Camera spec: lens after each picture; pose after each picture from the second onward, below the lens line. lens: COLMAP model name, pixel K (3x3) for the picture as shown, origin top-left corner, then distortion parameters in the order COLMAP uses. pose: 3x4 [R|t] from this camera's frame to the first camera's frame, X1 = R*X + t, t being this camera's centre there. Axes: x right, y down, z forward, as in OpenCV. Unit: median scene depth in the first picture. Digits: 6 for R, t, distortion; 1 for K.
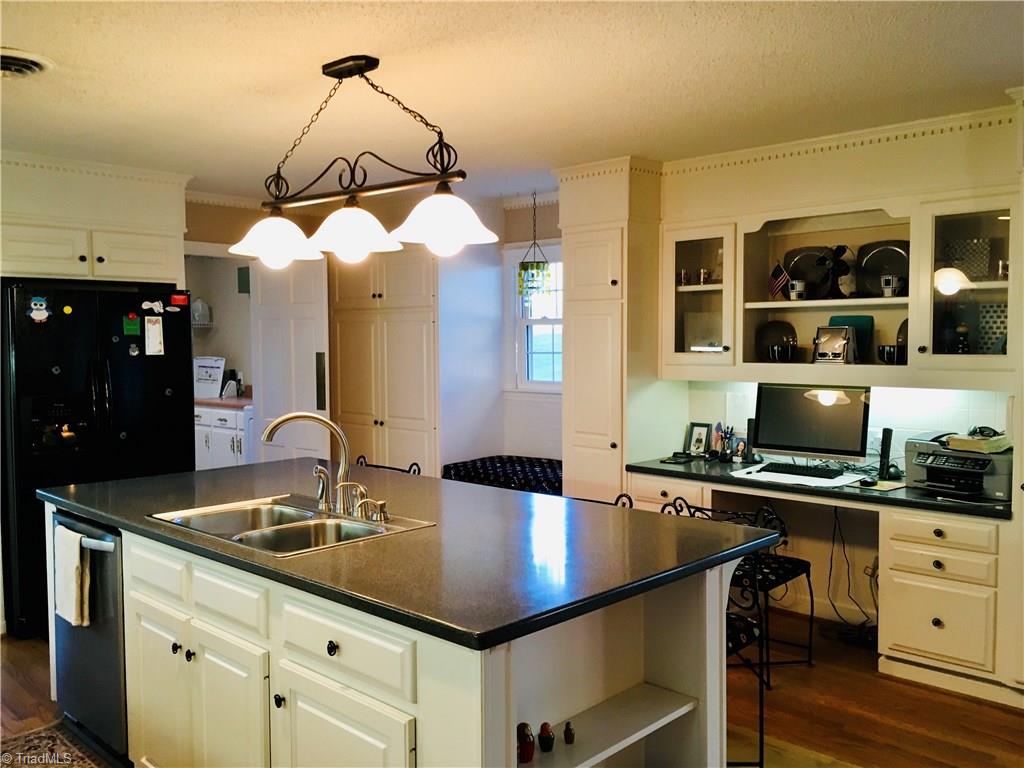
lens RADIAL K [[873.2, 0, 512.0], [0, 873.2, 384.0], [0, 0, 1]] dist [0.054234, -0.002681]
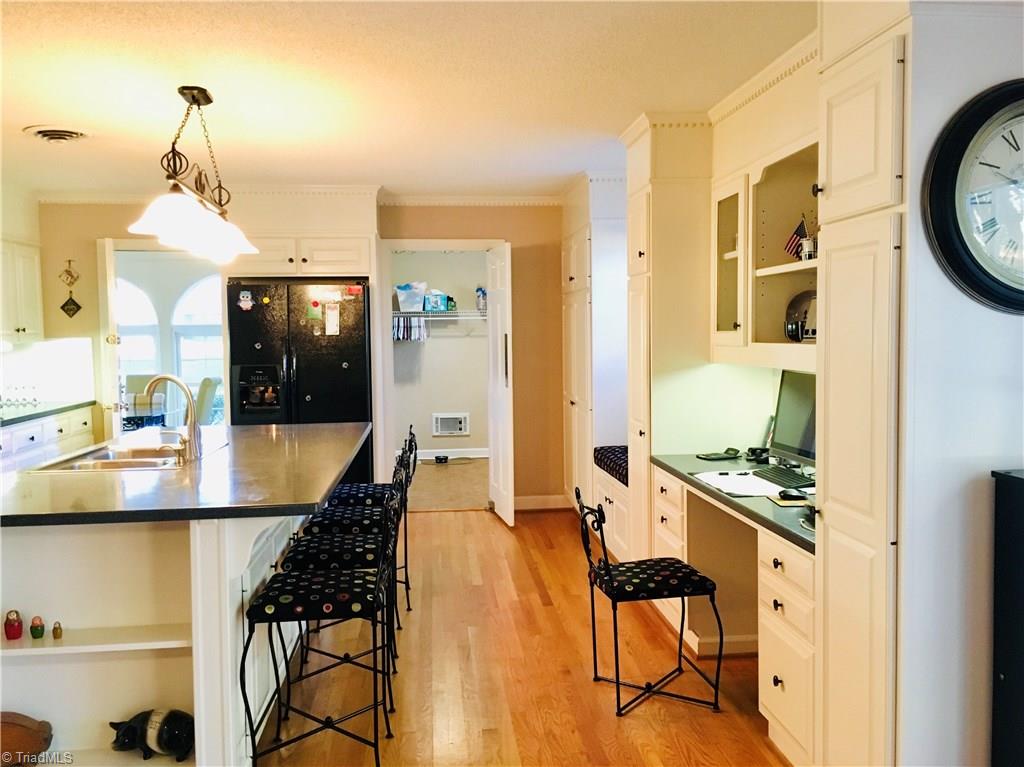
lens RADIAL K [[895.7, 0, 512.0], [0, 895.7, 383.5], [0, 0, 1]] dist [0.087945, -0.000976]
pose [[0.767812, 0.033328, -0.639807, 0.635243], [-0.027876, 0.999438, 0.018609, 0.005050], [0.640068, 0.003547, 0.768310, 0.201044]]
